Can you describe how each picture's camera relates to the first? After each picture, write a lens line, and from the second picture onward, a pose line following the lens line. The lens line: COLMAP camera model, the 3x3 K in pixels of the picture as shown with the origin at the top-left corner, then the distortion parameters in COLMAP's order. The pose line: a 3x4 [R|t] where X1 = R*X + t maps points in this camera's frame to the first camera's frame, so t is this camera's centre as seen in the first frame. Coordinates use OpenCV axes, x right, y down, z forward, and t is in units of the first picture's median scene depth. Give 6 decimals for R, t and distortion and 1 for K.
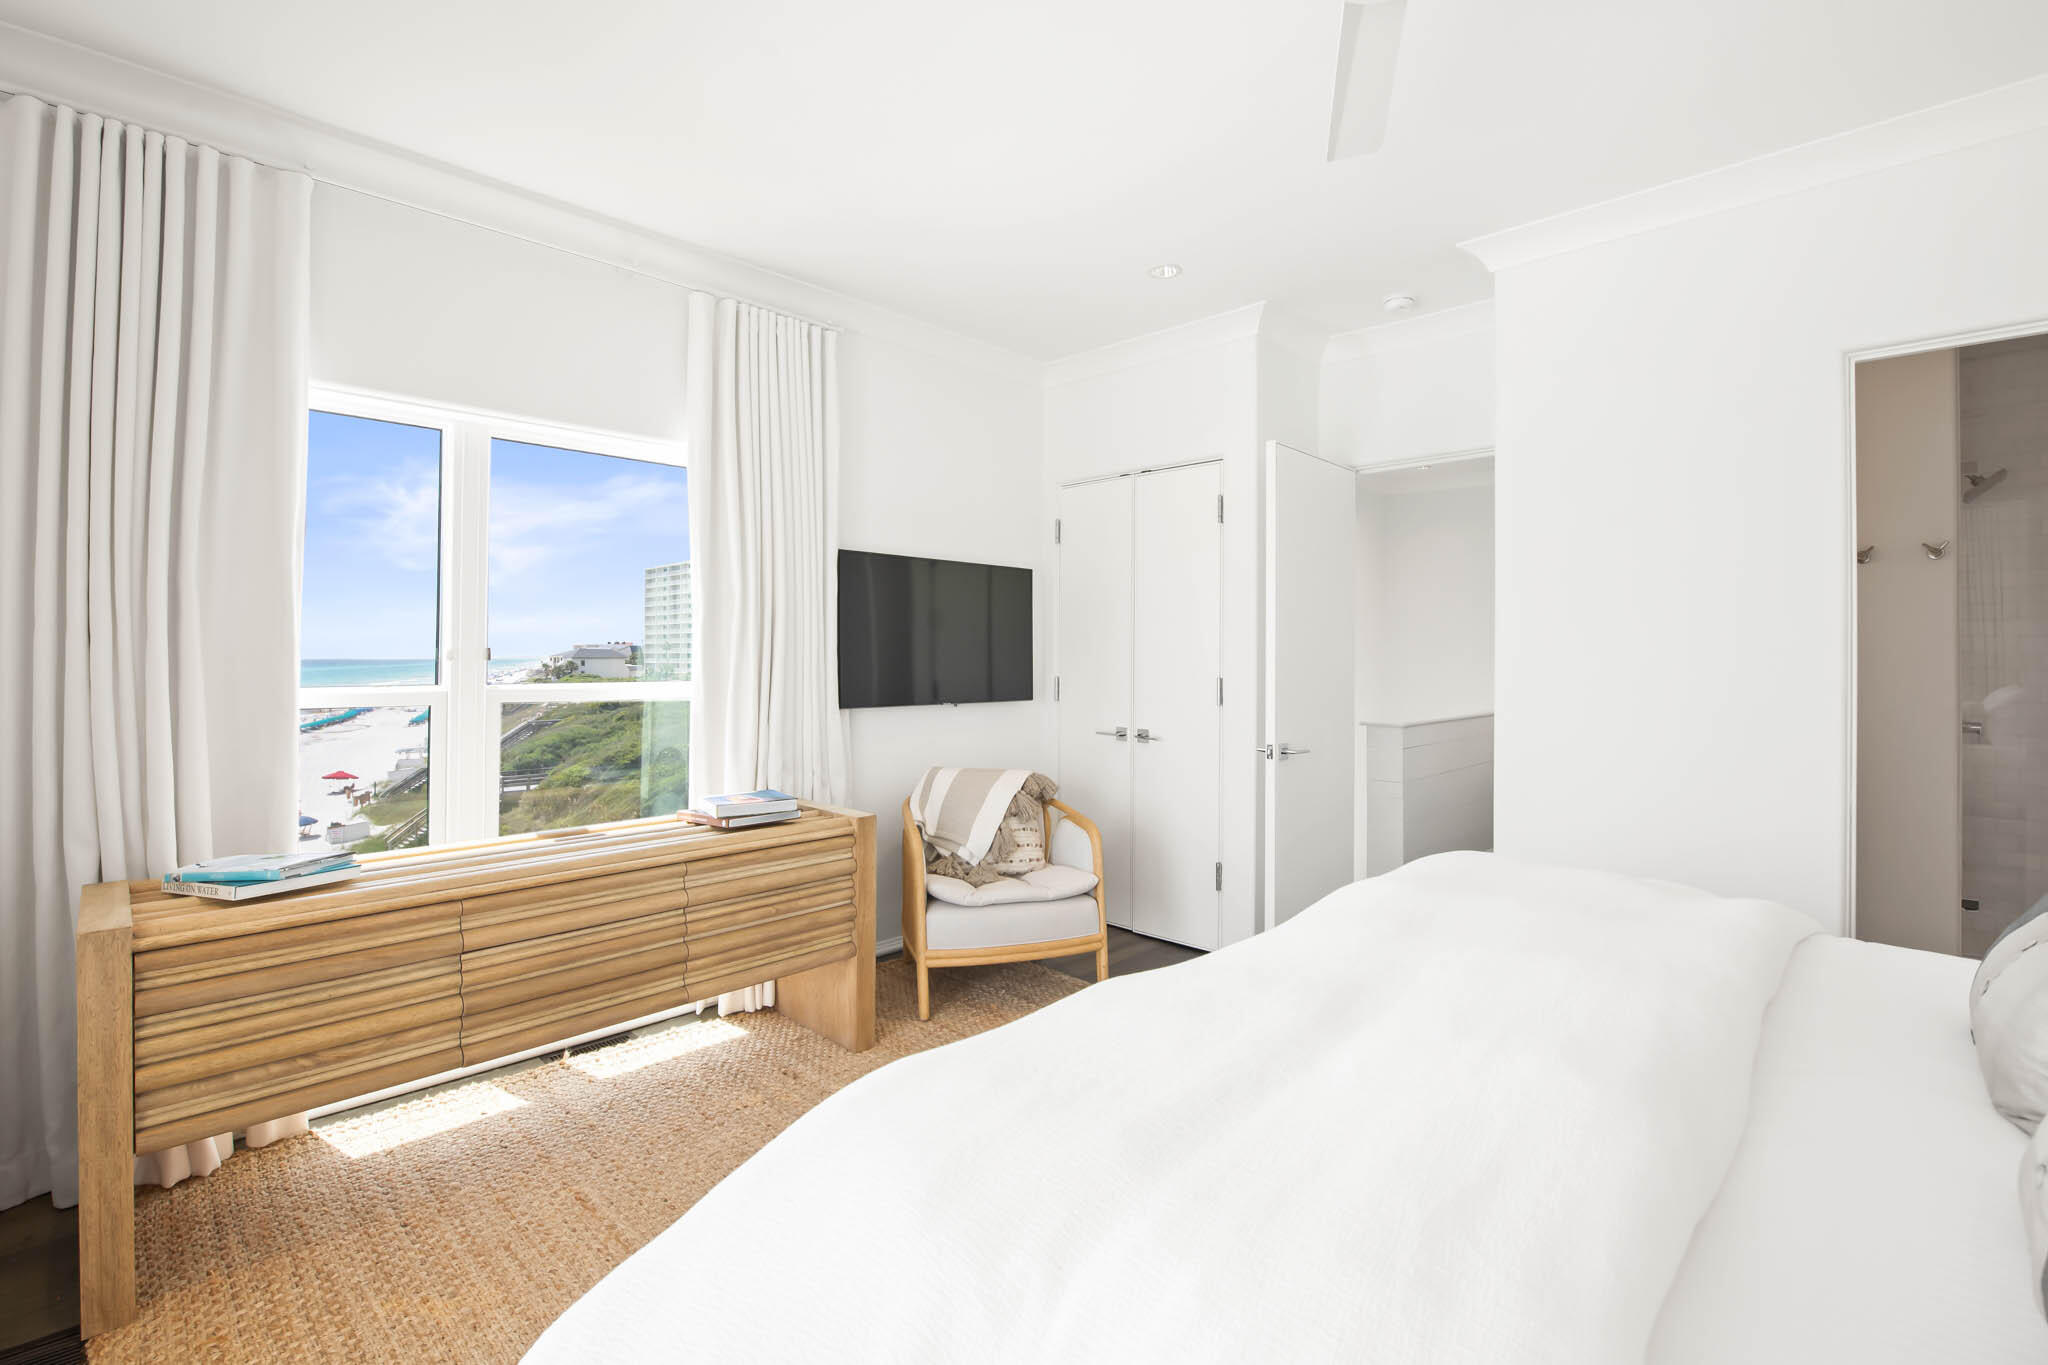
lens RADIAL K [[967.7, 0, 1003.4], [0, 967.7, 652.4], [0, 0, 1]] dist [-0.004049, 0.000031]
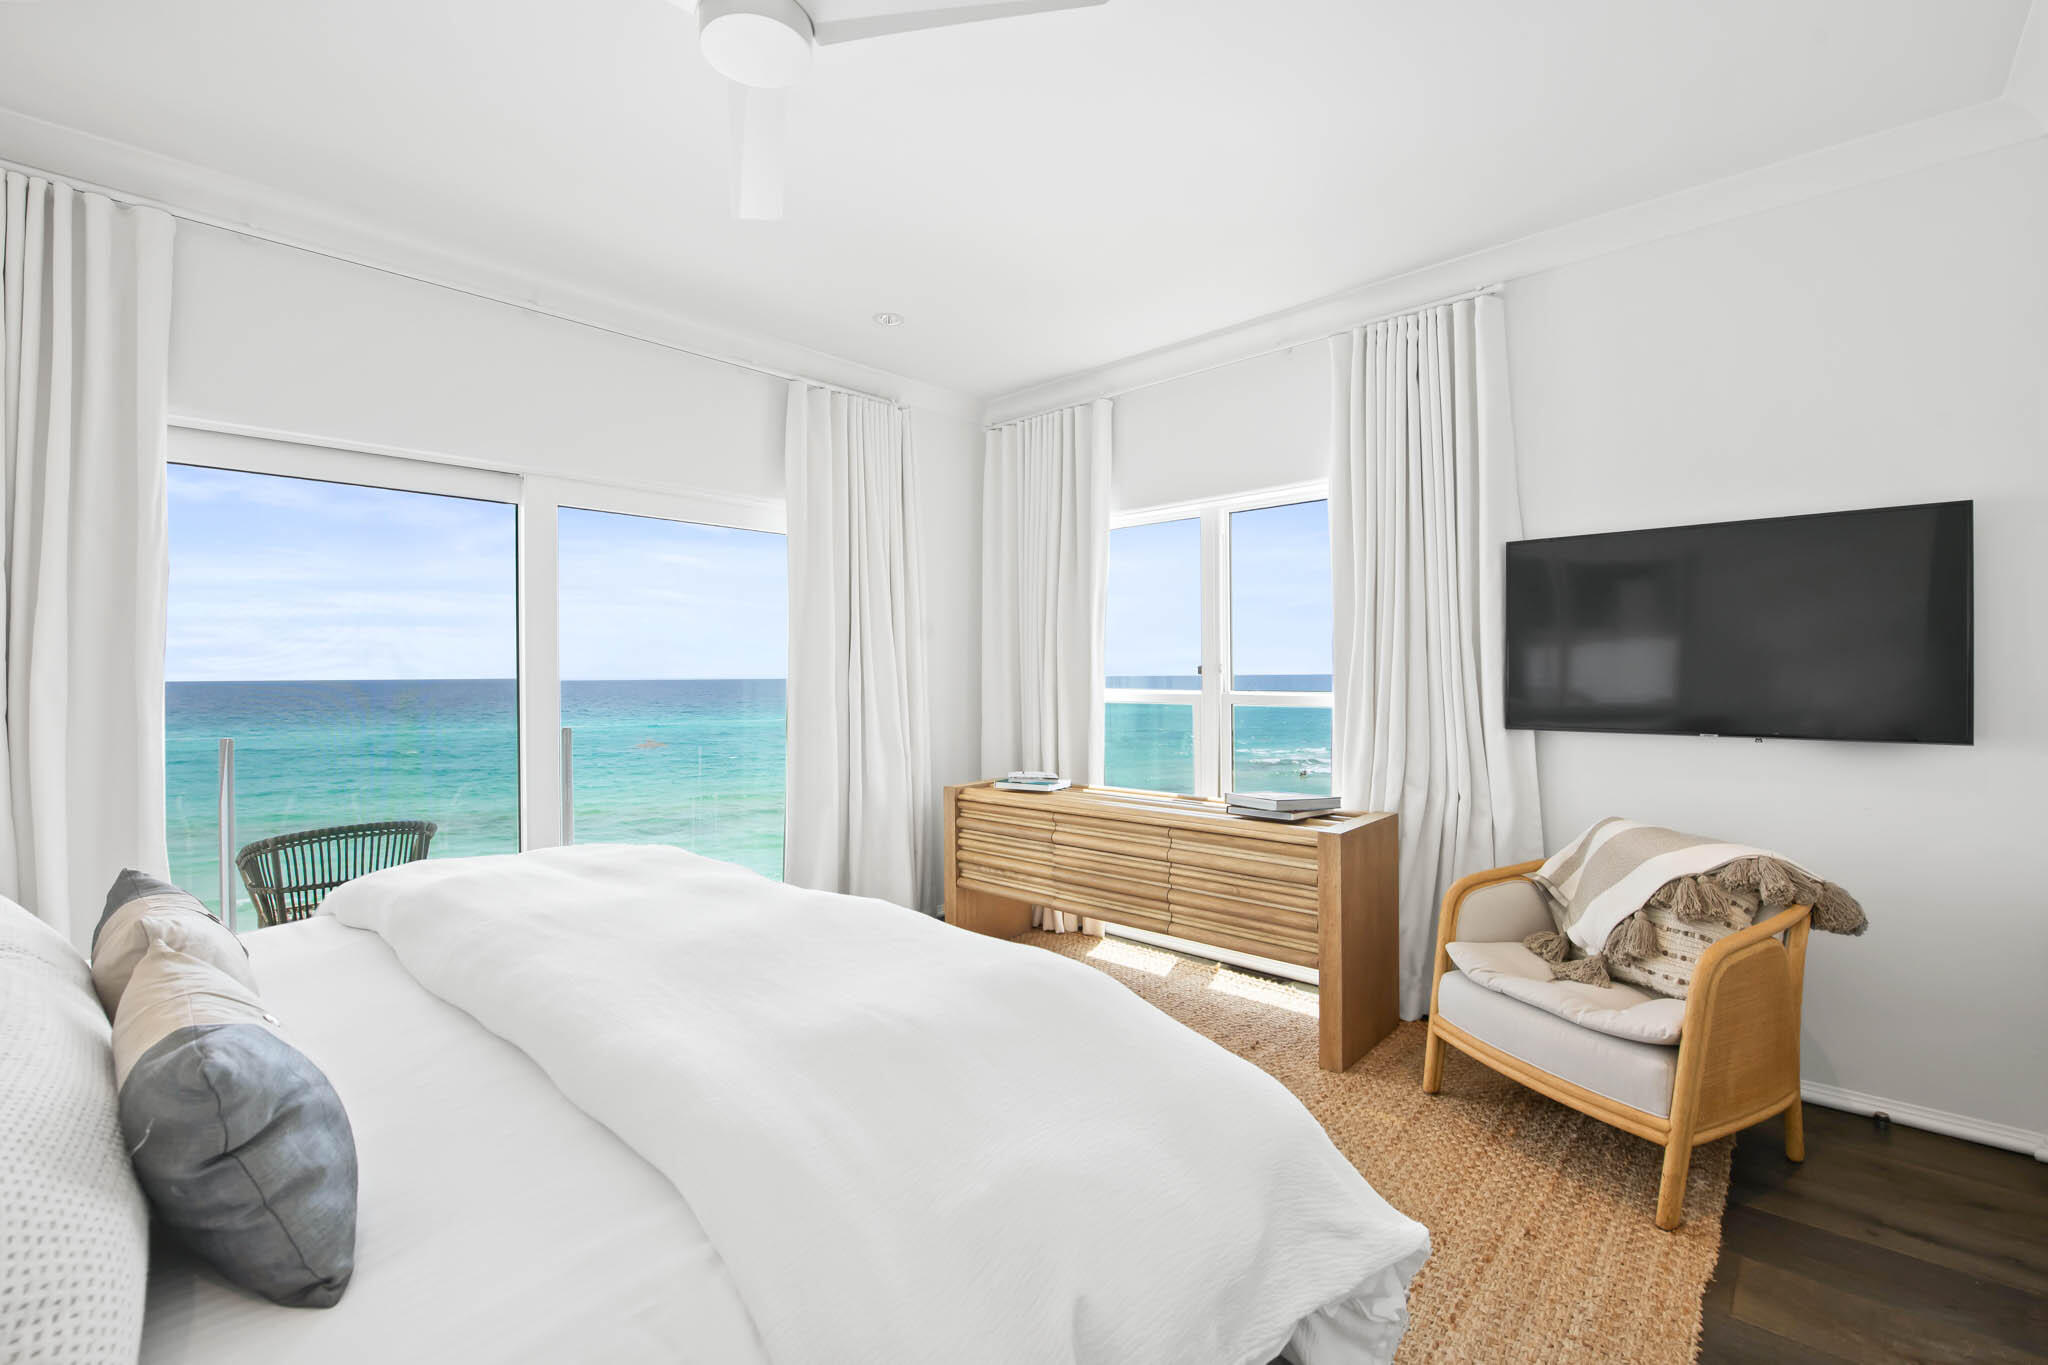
lens RADIAL K [[895.9, 0, 1021.8], [0, 895.9, 678.1], [0, 0, 1]] dist [-0.002508, -0.000384]
pose [[0.010577, 0.004834, -0.999932, 0.795582], [0.009634, 0.999941, 0.004936, 0.007182], [0.999898, -0.009686, 0.010530, 0.718382]]
